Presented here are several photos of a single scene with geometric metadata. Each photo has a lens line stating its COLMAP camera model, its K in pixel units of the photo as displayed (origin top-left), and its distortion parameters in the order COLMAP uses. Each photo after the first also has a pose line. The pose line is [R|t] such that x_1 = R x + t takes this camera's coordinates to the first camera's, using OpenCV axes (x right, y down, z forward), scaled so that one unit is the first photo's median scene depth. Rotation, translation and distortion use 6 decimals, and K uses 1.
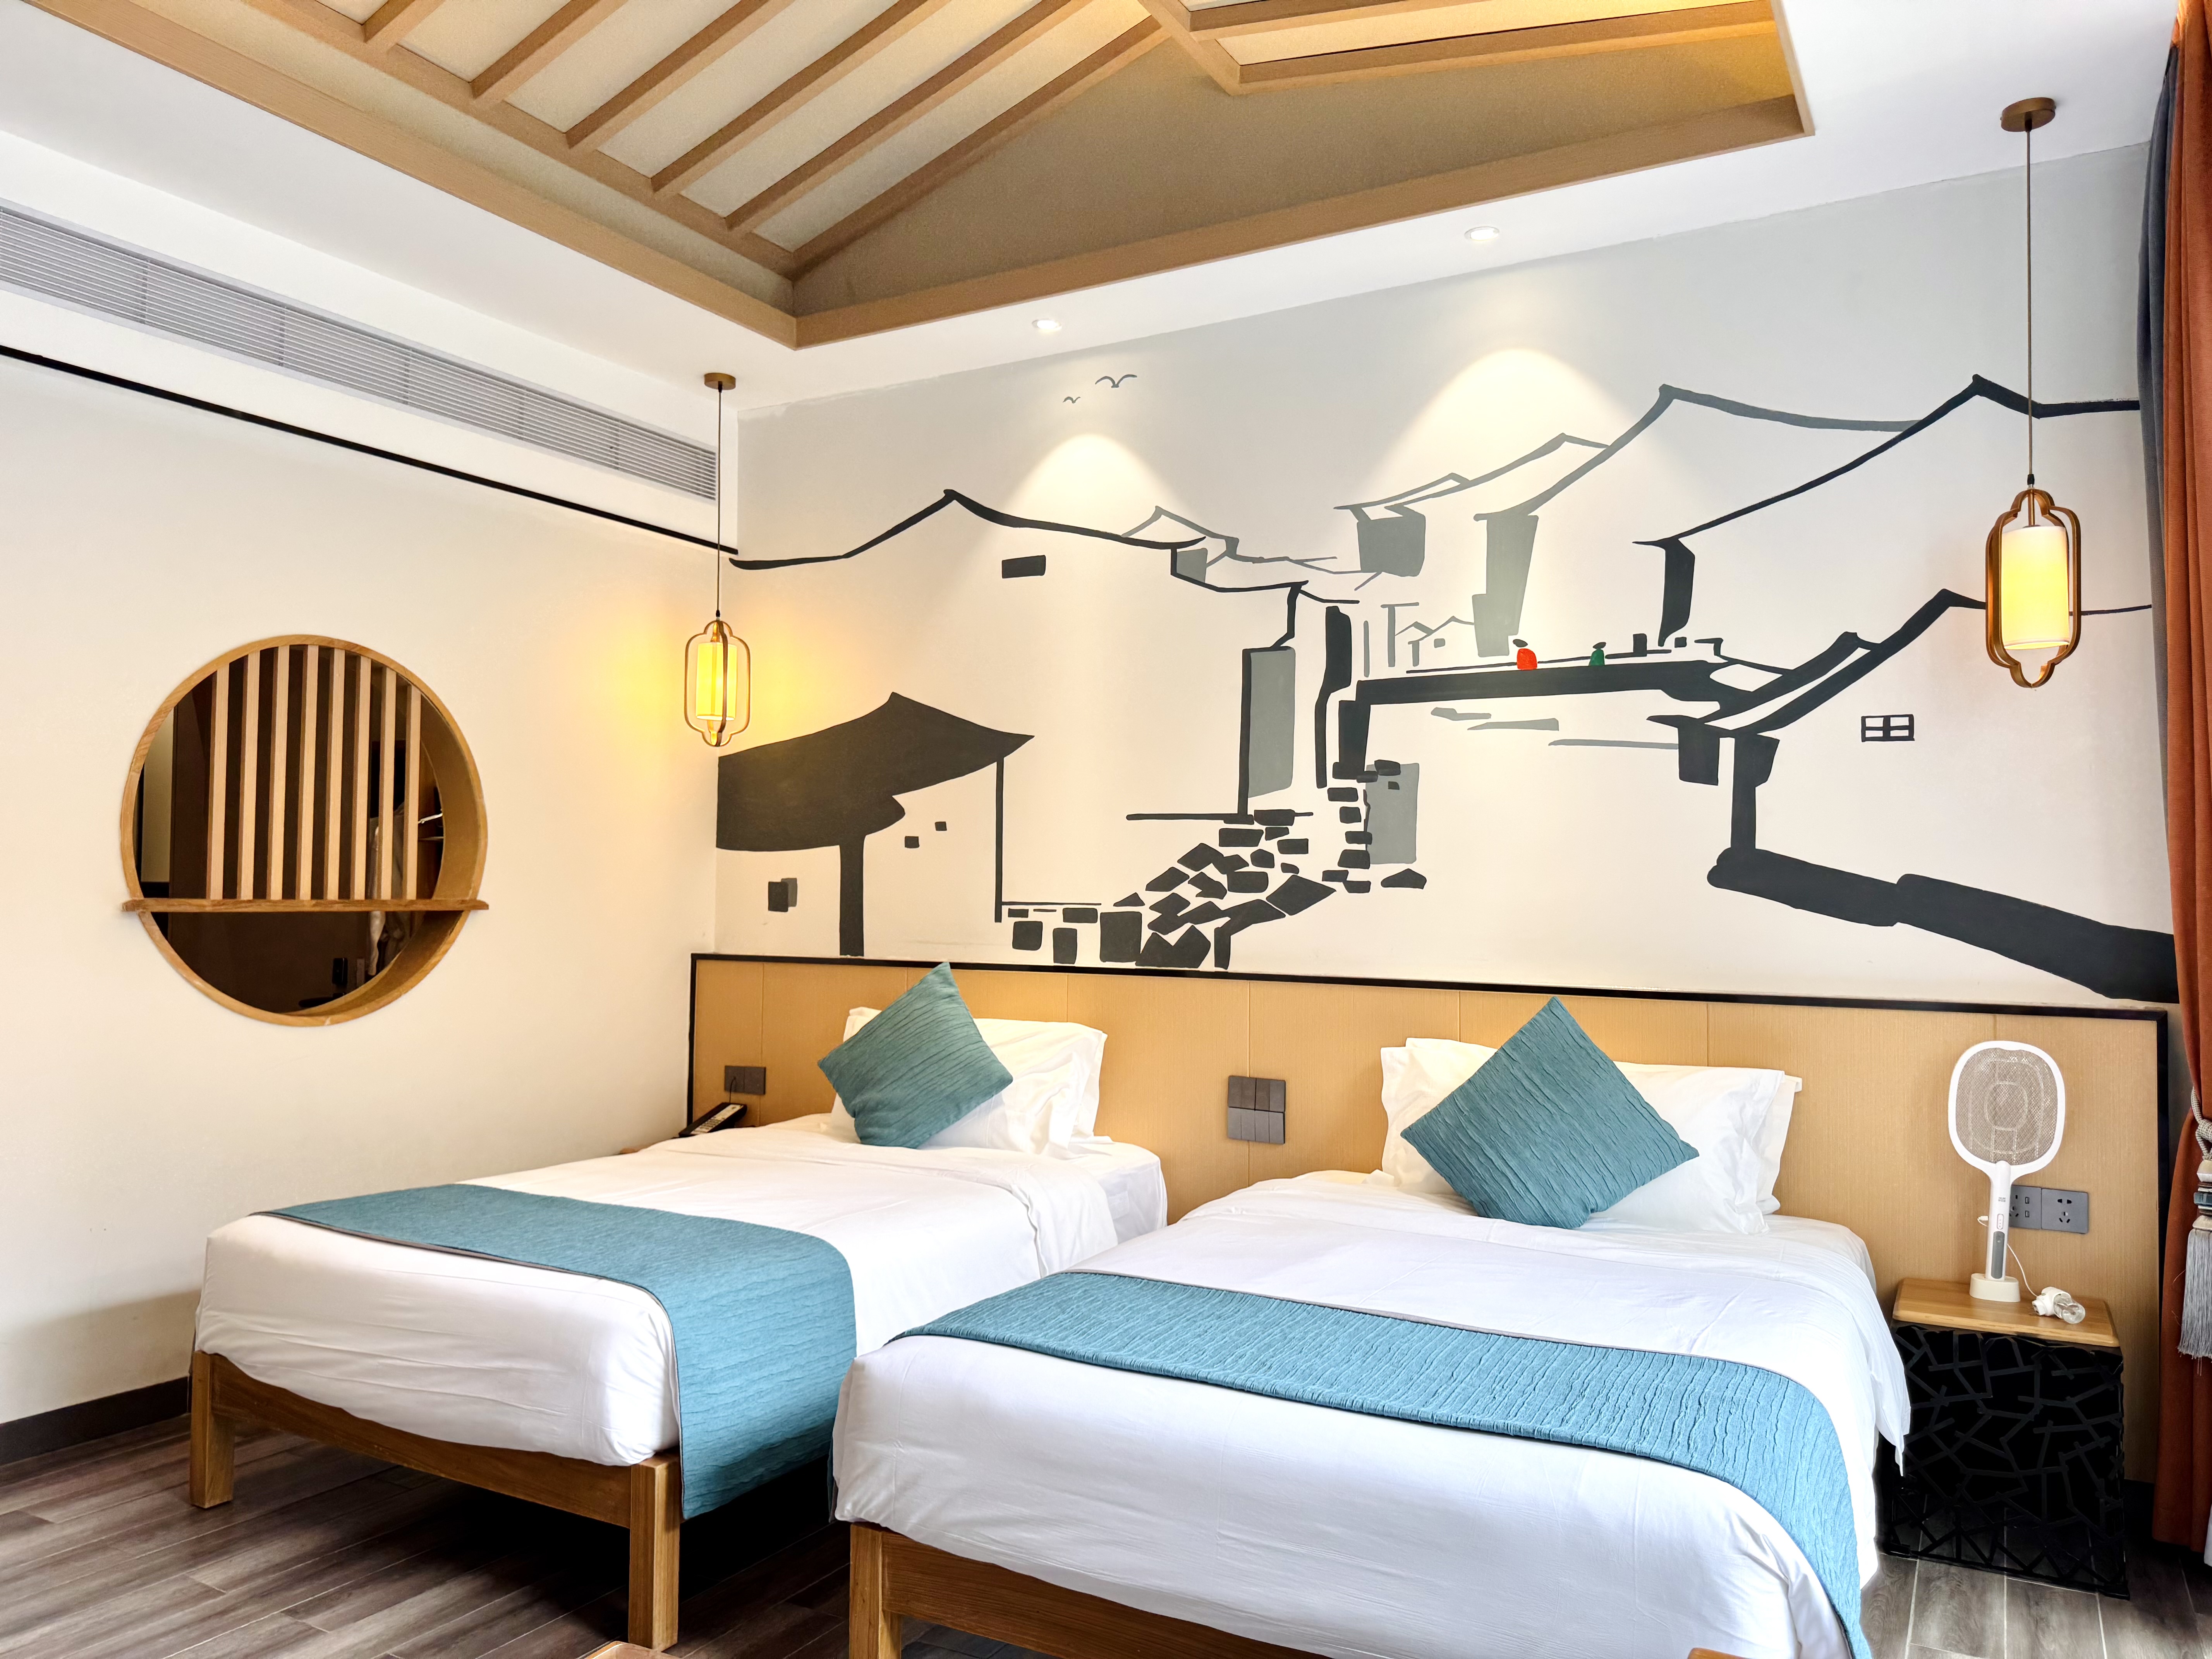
lens RADIAL K [[1565.5, 0, 1114.5], [0, 1565.5, 846.6], [0, 0, 1]] dist [0.062435, -0.088667]
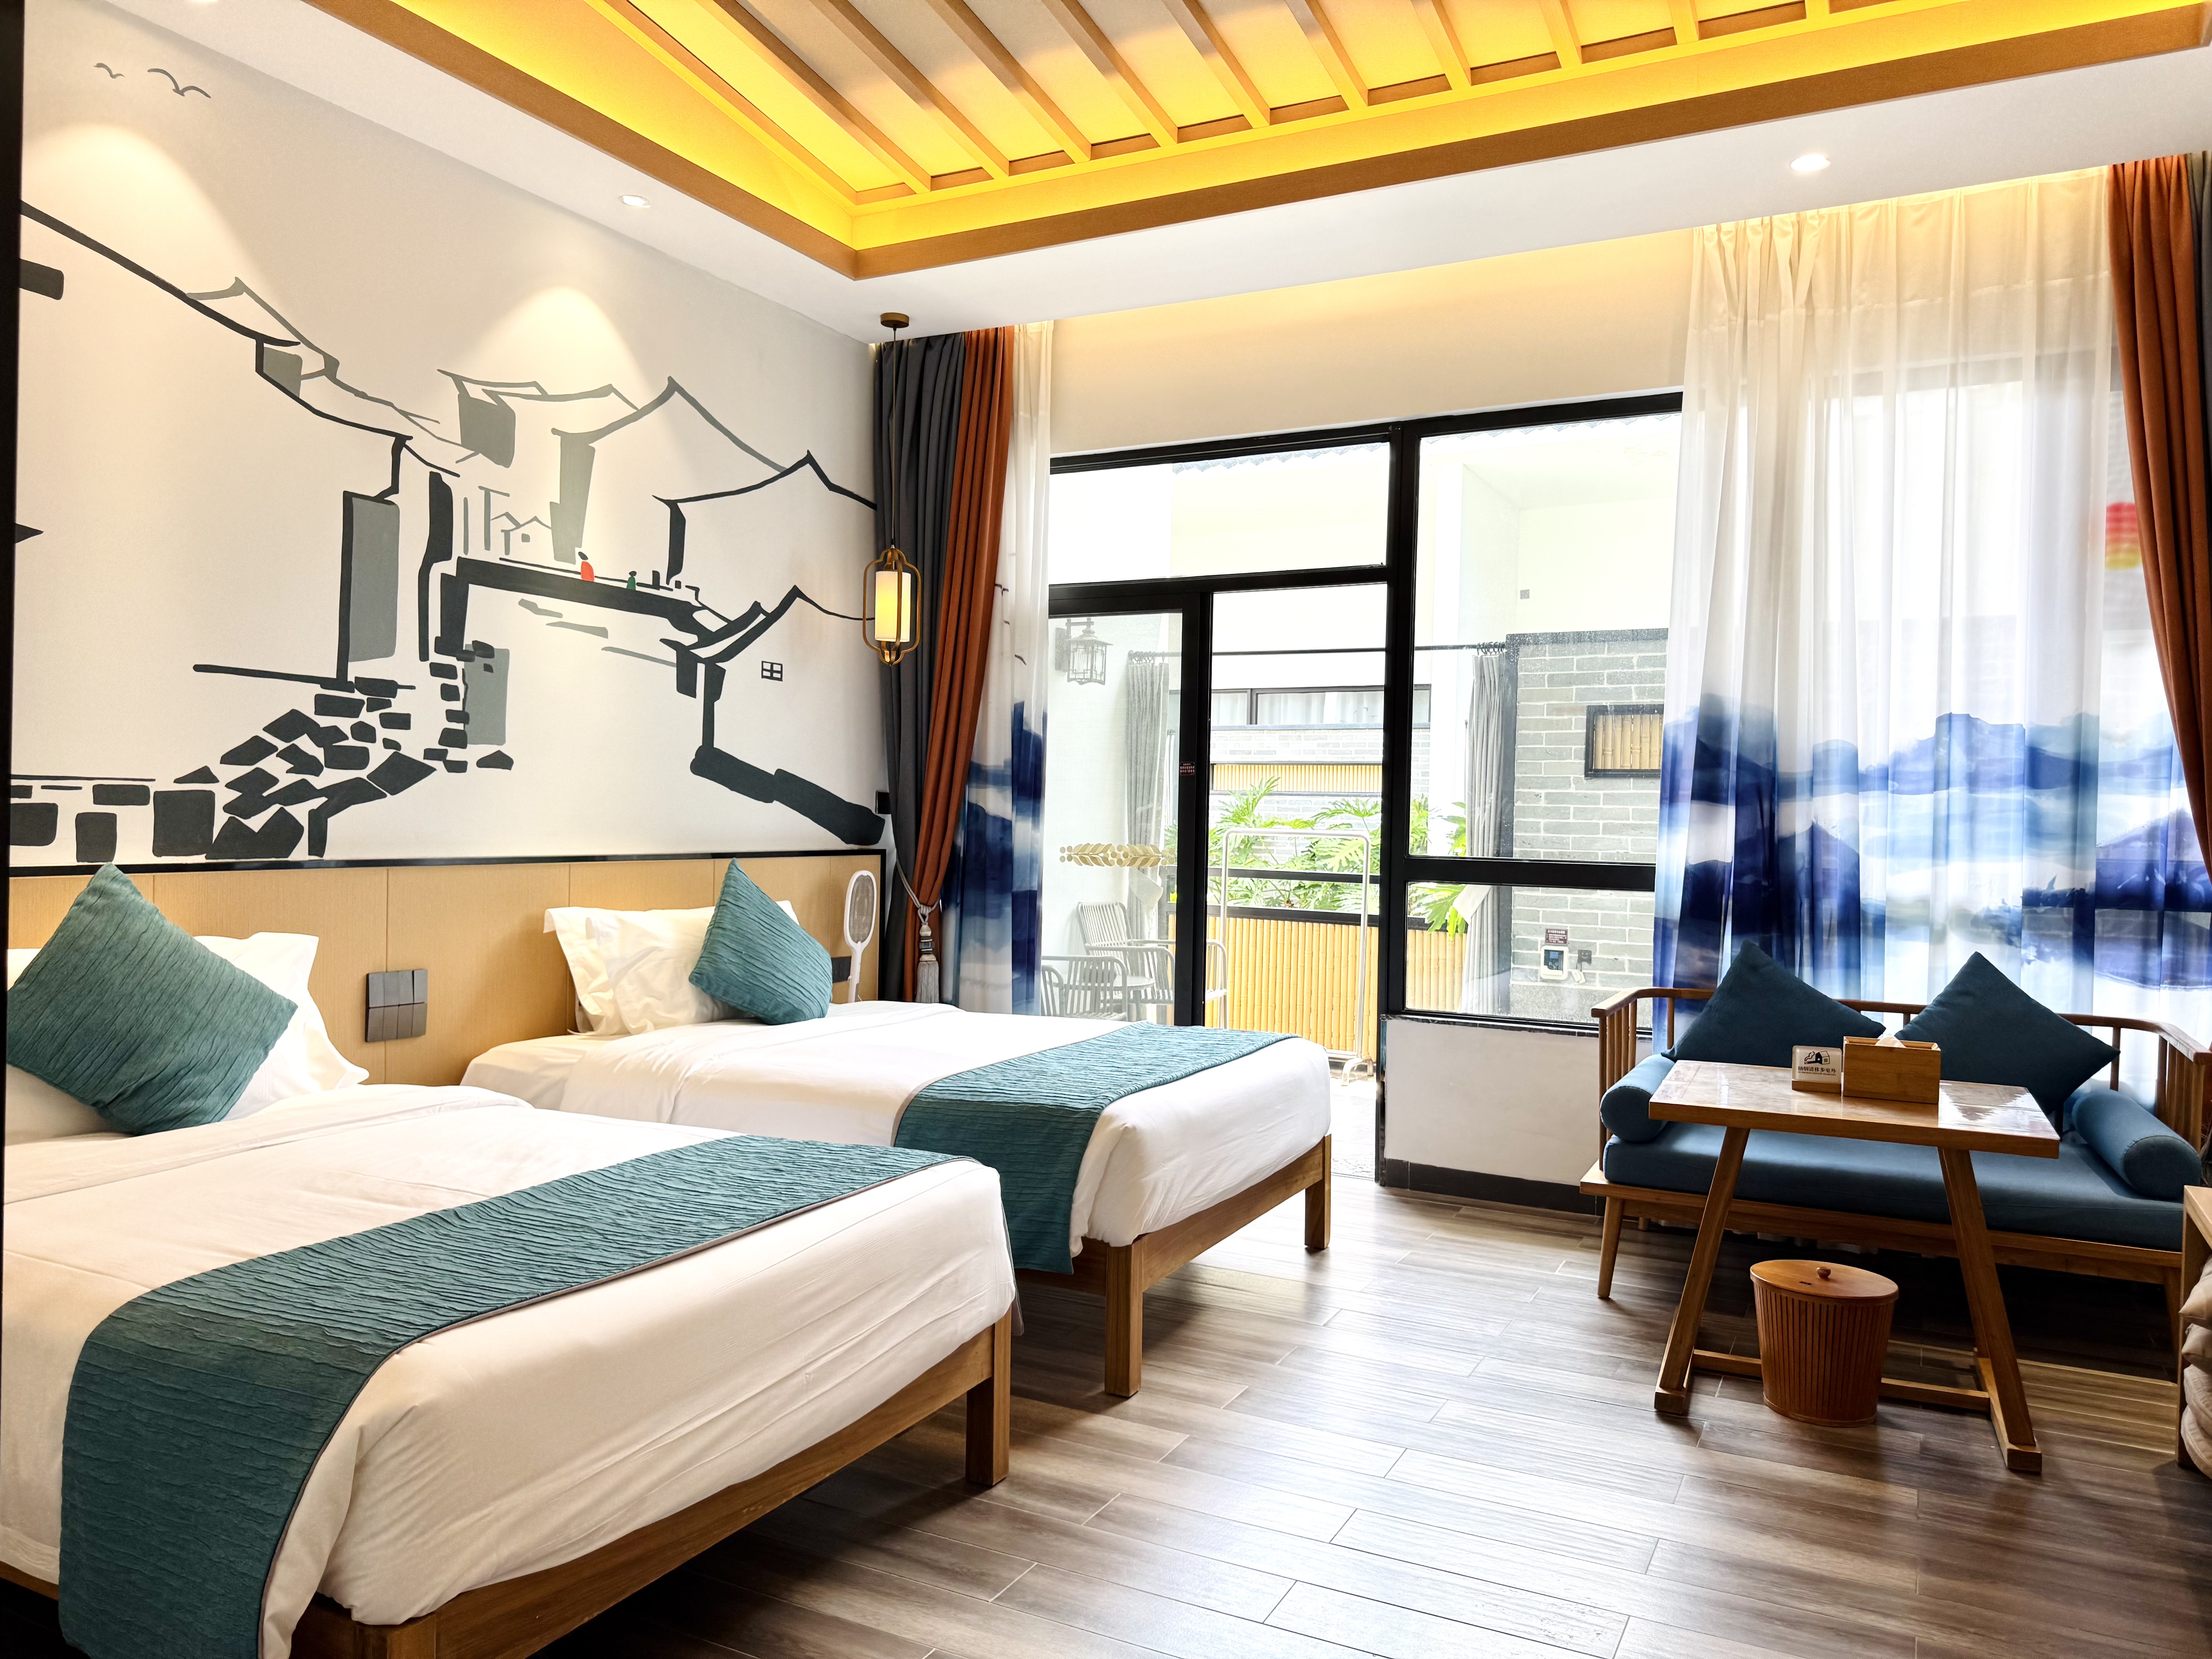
lens RADIAL K [[1565.5, 0, 1115.3], [0, 1565.5, 827.3], [0, 0, 1]] dist [0.062435, -0.088667]
pose [[-0.052534, -0.016911, 0.998476, -0.855894], [-0.042333, 0.998996, 0.014693, 0.031493], [-0.997721, -0.041496, -0.053197, 0.633963]]
